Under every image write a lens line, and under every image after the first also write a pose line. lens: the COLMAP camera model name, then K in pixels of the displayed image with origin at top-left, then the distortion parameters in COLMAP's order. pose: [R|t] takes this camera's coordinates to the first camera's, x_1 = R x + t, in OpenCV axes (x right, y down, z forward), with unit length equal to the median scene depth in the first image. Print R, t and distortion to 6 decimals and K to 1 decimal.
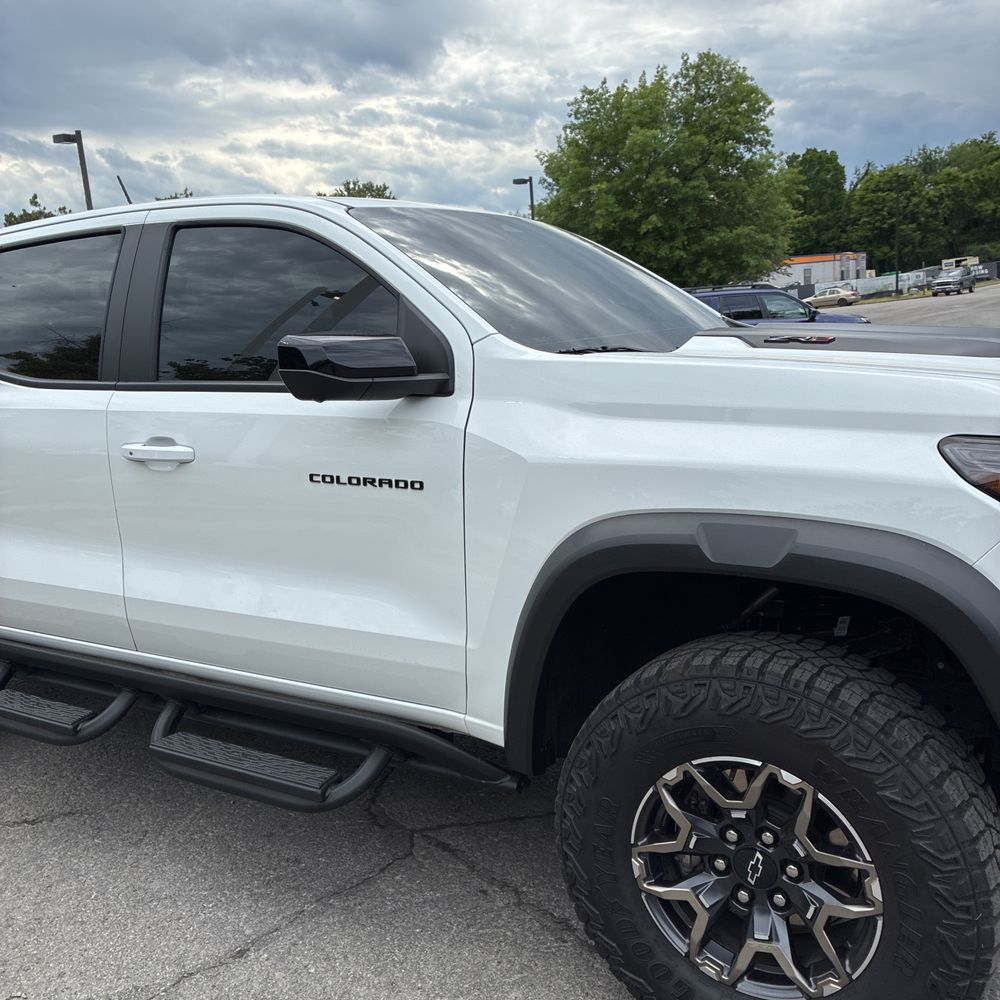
lens RADIAL K [[1016.2, 0, 498.9], [0, 1016.2, 500.3], [0, 0, 1]] dist [0.025335, 0.019408]
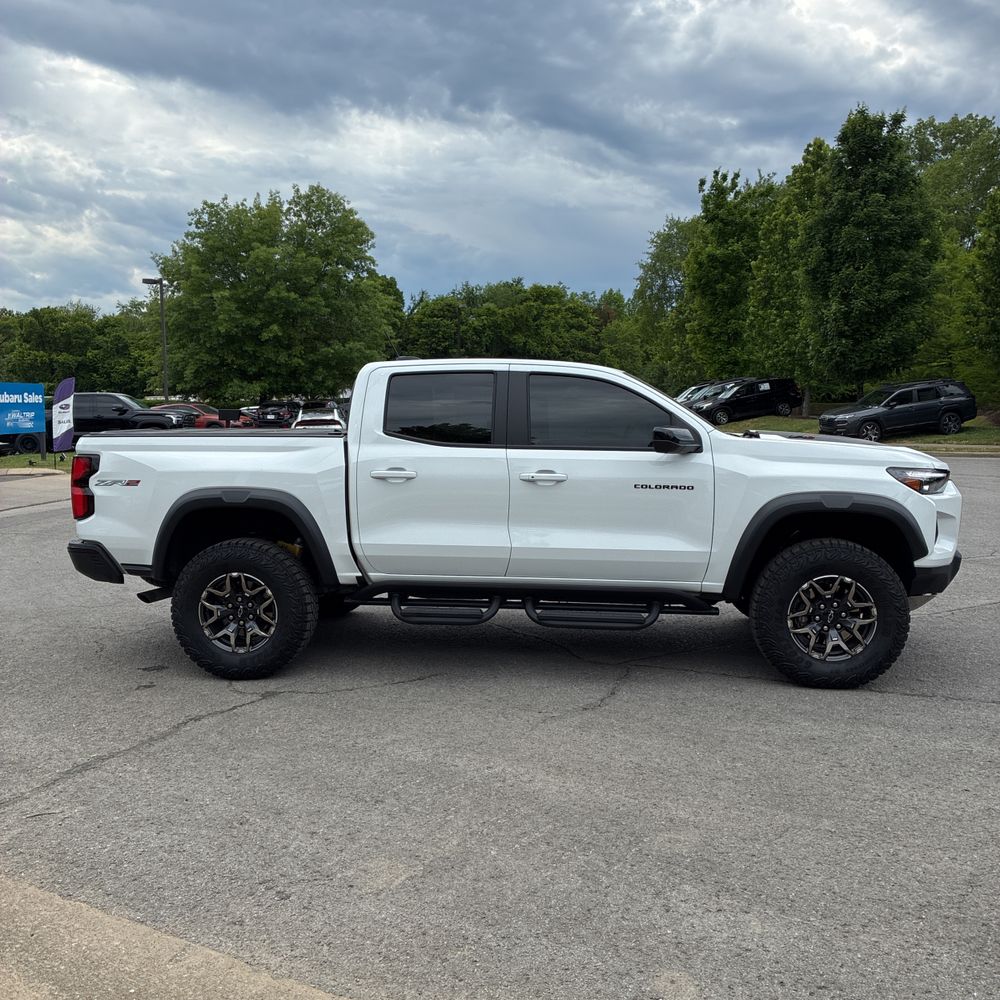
lens RADIAL K [[1035.6, 0, 498.9], [0, 1035.6, 497.6], [0, 0, 1]] dist [0.011847, -0.030412]
pose [[0.903880, 0.015244, 0.427514, -1.268294], [0.029047, 0.994871, -0.096889, 0.192883], [-0.426798, 0.099994, 0.898802, -0.866828]]
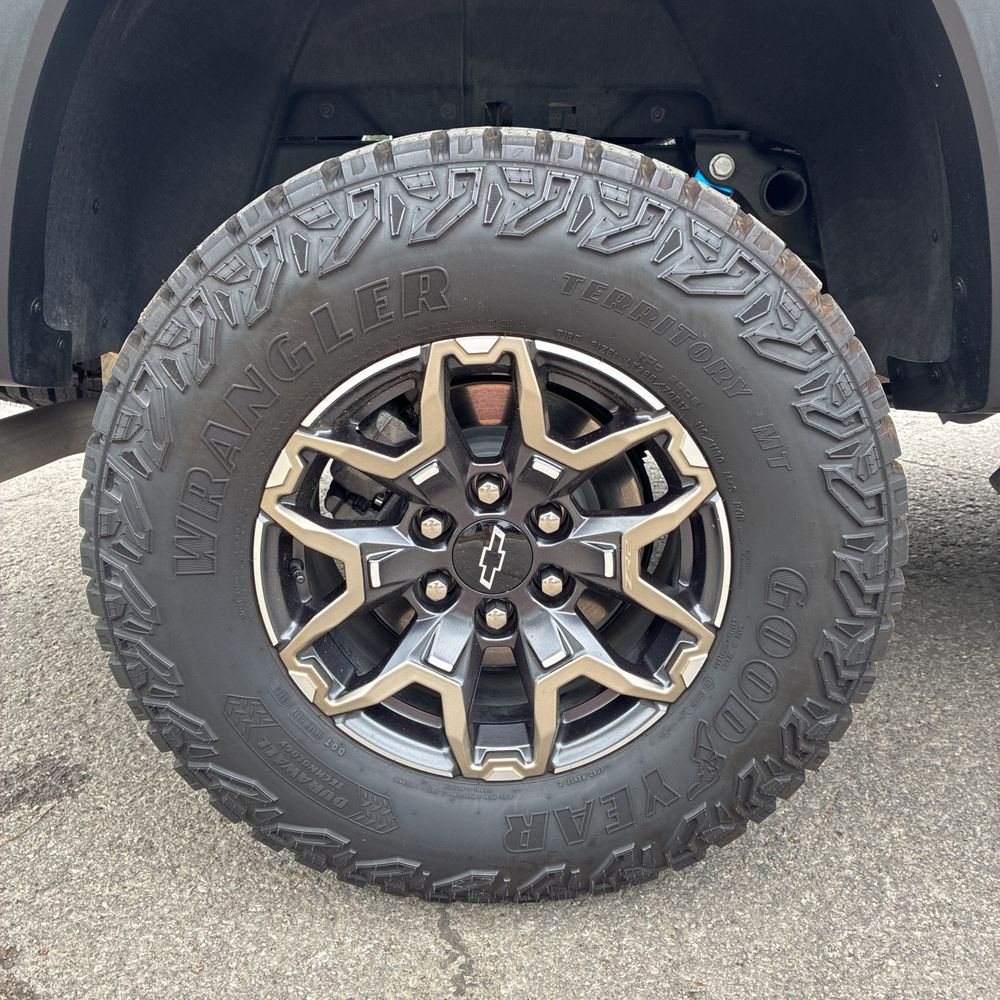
lens RADIAL K [[1000.5, 0, 496.9], [0, 1000.5, 498.3], [0, 0, 1]] dist [0.014989, 0.007008]
pose [[0.858622, -0.101829, 0.502394, -1.012702], [0.044699, 0.991211, 0.124513, 0.137734], [-0.510657, -0.084453, 0.855626, 0.989717]]
